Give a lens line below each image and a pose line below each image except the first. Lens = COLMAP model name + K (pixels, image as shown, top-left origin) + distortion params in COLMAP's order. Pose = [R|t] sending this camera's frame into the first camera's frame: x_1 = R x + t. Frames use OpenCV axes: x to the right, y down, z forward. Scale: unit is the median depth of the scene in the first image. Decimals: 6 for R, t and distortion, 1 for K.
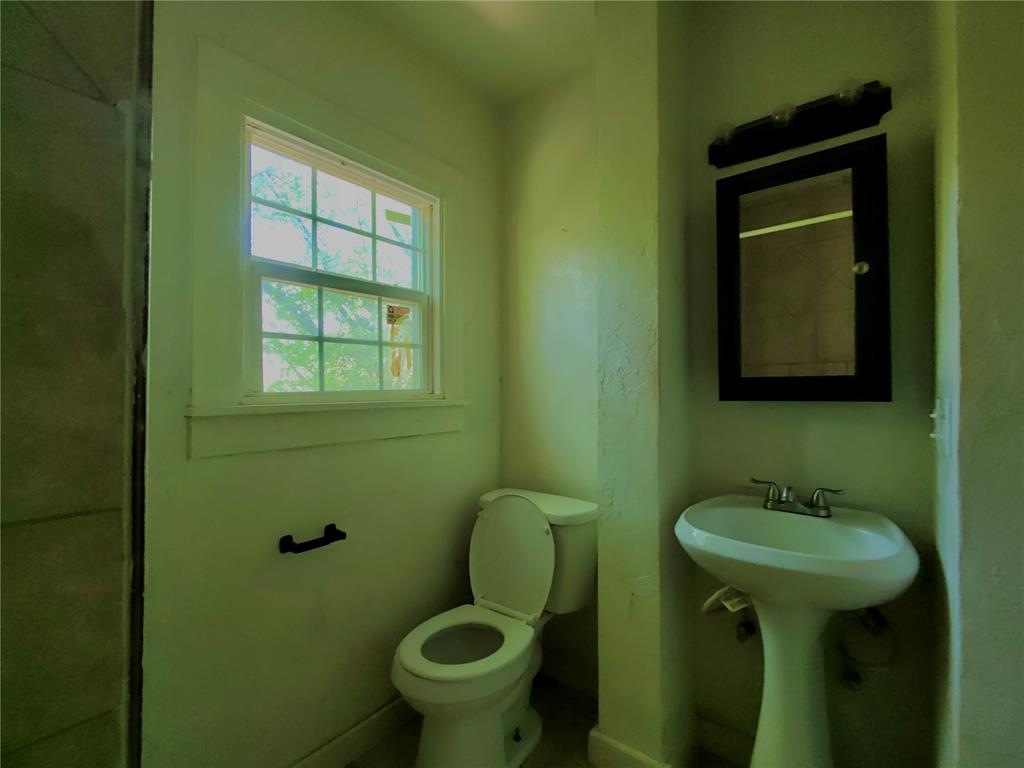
lens RADIAL K [[469.0, 0, 511.5], [0, 469.0, 387.4], [0, 0, 1]] dist [-0.006153, -0.001958]
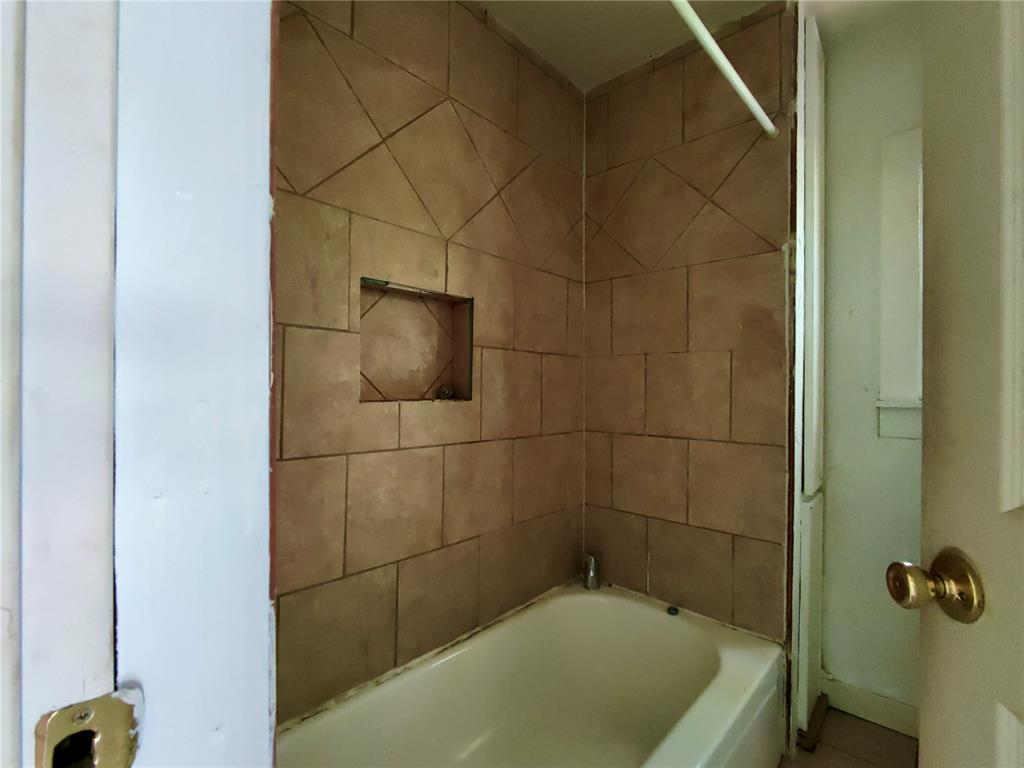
lens RADIAL K [[469.0, 0, 512.6], [0, 469.0, 388.3], [0, 0, 1]] dist [-0.006153, -0.001958]
pose [[-0.080258, 0.003732, -0.996767, 1.270422], [0.001503, 0.999992, 0.003623, -0.003823], [0.996773, -0.001207, -0.080263, -0.014632]]
